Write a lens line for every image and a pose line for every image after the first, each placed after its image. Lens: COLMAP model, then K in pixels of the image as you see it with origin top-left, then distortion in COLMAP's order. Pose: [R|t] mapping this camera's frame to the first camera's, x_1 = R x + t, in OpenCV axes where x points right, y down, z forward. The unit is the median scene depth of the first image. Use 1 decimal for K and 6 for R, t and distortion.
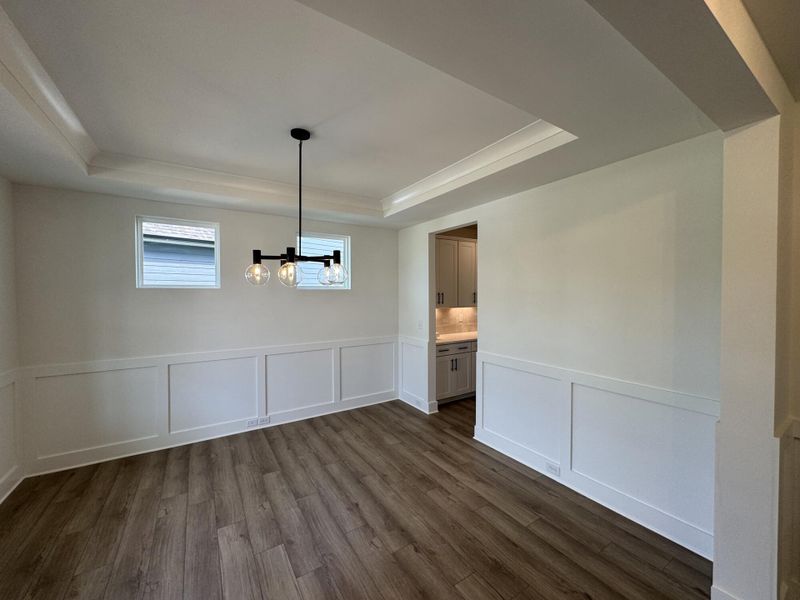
lens RADIAL K [[321.6, 0, 404.8], [0, 321.6, 298.1], [0, 0, 1]] dist [-0.001458, 0.000418]
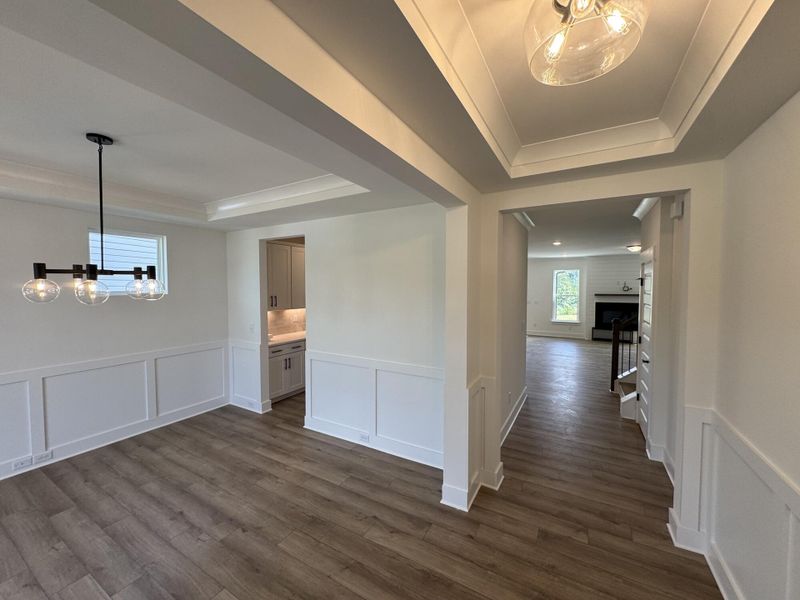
lens RADIAL K [[321.6, 0, 402.2], [0, 321.6, 296.9], [0, 0, 1]] dist [-0.001458, 0.000418]
pose [[0.893634, -0.016914, 0.448478, 0.030411], [0.008904, 0.999761, 0.019964, -0.055135], [-0.448708, -0.013847, 0.893571, -0.207263]]
